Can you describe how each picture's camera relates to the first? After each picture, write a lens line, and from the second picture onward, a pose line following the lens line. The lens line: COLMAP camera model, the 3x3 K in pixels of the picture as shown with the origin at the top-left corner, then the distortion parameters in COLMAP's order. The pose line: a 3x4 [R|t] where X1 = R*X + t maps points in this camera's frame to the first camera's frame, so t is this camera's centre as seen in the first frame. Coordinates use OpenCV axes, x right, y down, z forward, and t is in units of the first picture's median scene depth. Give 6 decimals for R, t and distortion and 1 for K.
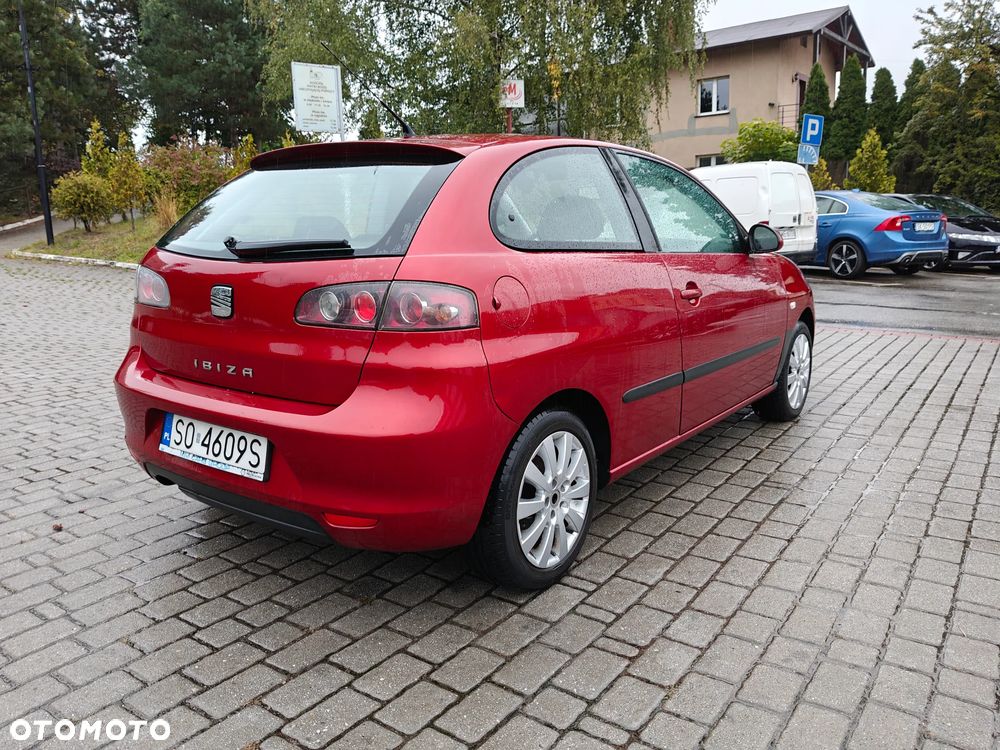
lens RADIAL K [[781.5, 0, 504.6], [0, 781.5, 372.7], [0, 0, 1]] dist [0.012162, -0.051997]
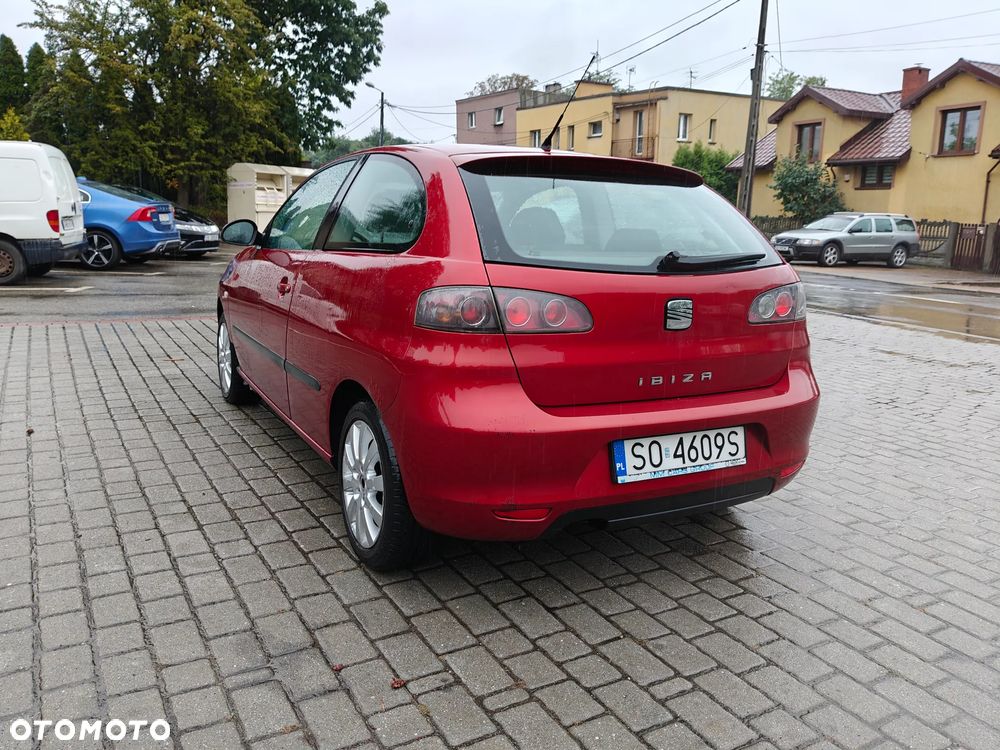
lens RADIAL K [[780.9, 0, 503.3], [0, 780.9, 377.5], [0, 0, 1]] dist [0.007117, -0.030186]
pose [[0.420086, -0.161006, 0.893087, -1.303970], [0.138914, 0.983946, 0.112044, -0.145613], [-0.896789, 0.076994, 0.435708, 0.720588]]
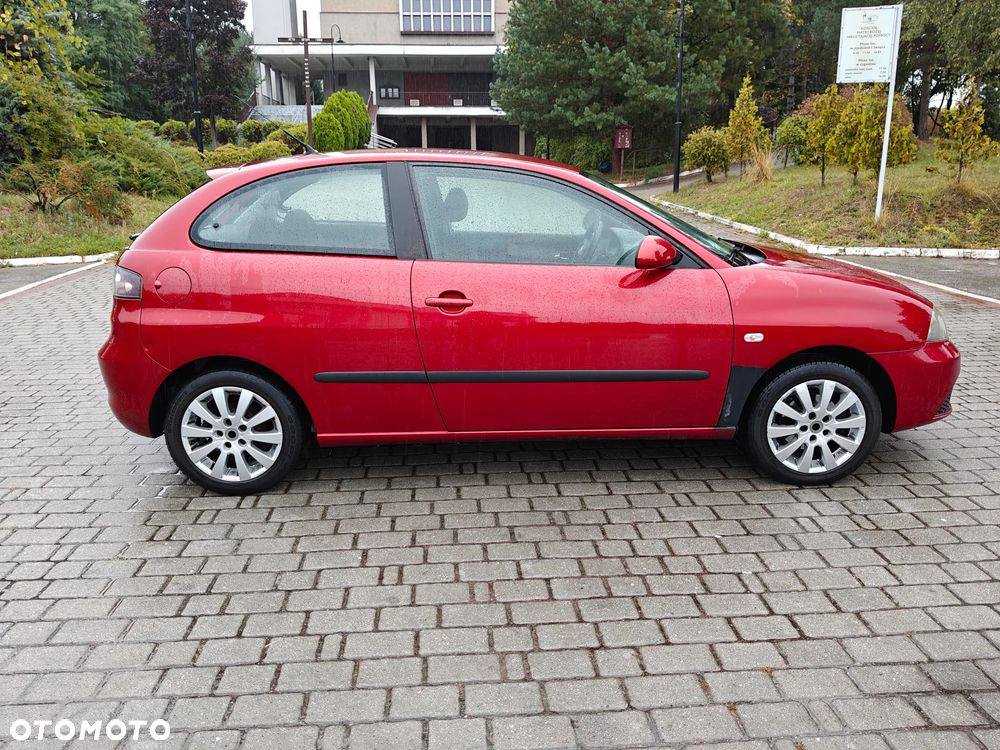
lens RADIAL K [[781.5, 0, 504.6], [0, 781.5, 372.7], [0, 0, 1]] dist [0.012162, -0.051997]
pose [[0.613094, 0.207075, -0.762388, 1.352270], [-0.150119, 0.977990, 0.144913, -0.207985], [0.775616, 0.025603, 0.630686, 0.492769]]
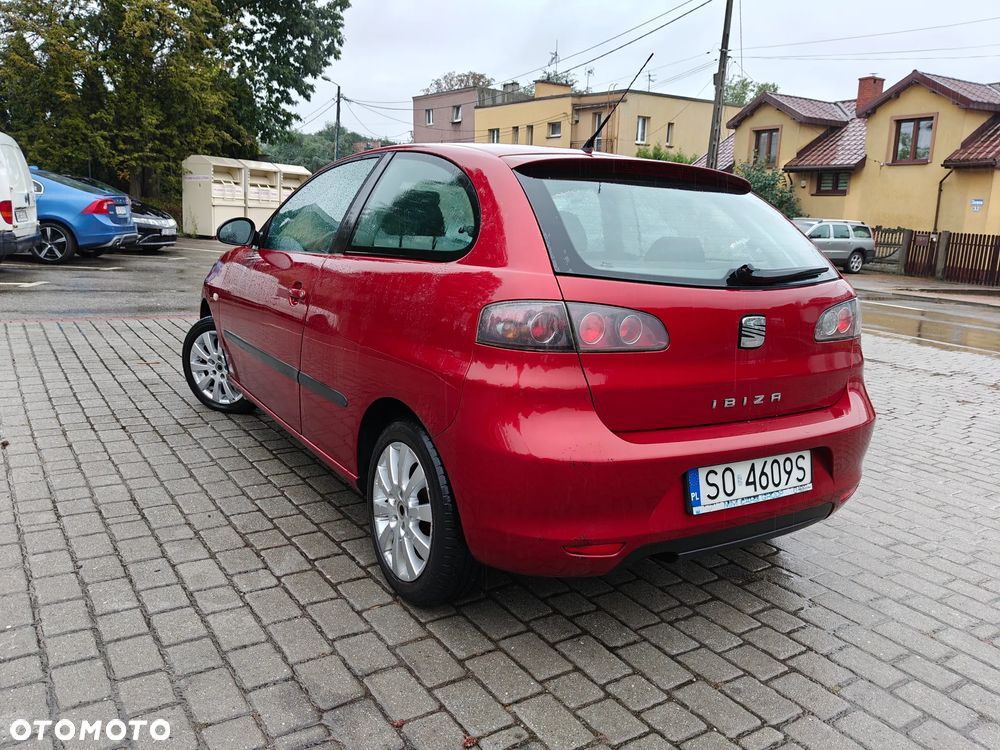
lens RADIAL K [[782.9, 0, 496.6], [0, 782.9, 374.3], [0, 0, 1]] dist [-0.004596, -0.007001]
pose [[0.372162, -0.155585, 0.915035, -1.282803], [0.124073, 0.985342, 0.117077, -0.178290], [-0.919838, 0.069959, 0.386011, 0.866576]]
